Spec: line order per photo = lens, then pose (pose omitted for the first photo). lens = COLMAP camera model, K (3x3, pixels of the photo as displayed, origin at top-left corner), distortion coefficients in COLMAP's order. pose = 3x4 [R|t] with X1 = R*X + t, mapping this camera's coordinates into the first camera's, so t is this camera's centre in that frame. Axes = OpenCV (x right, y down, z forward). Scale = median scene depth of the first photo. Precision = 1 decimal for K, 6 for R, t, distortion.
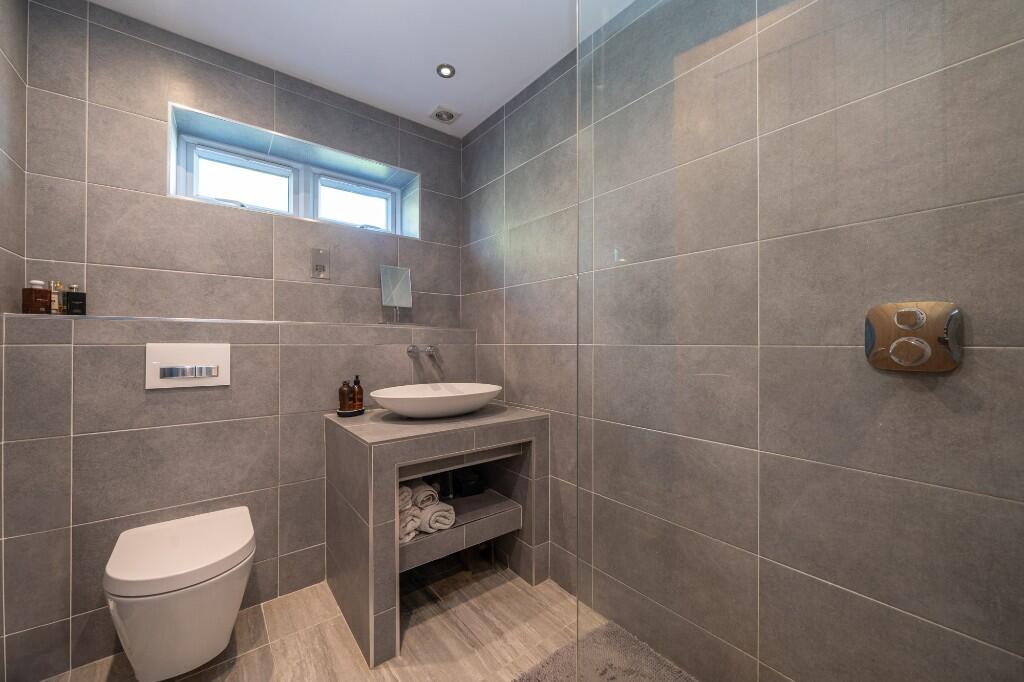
lens RADIAL K [[389.3, 0, 507.5], [0, 389.3, 341.3], [0, 0, 1]] dist [-0.001112, -0.000346]
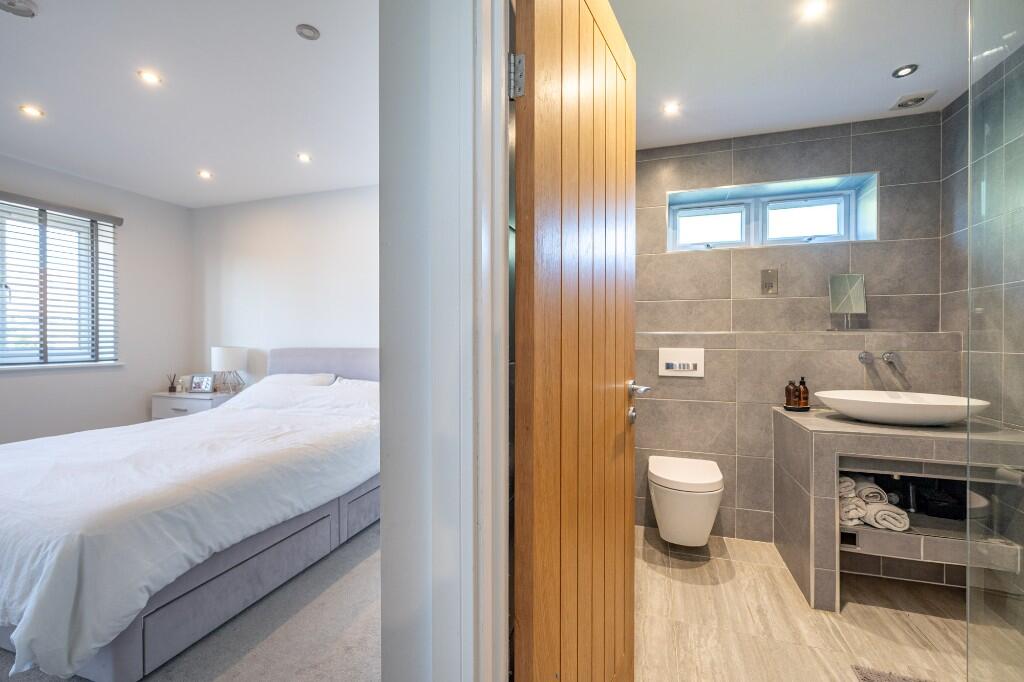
lens RADIAL K [[431.2, 0, 509.9], [0, 431.2, 340.2], [0, 0, 1]] dist [-0.000067, -0.001415]
pose [[0.553037, 0.002015, -0.833154, 0.201378], [0.001860, 0.999992, 0.003653, -0.028198], [0.833155, -0.003569, 0.553028, -0.436374]]
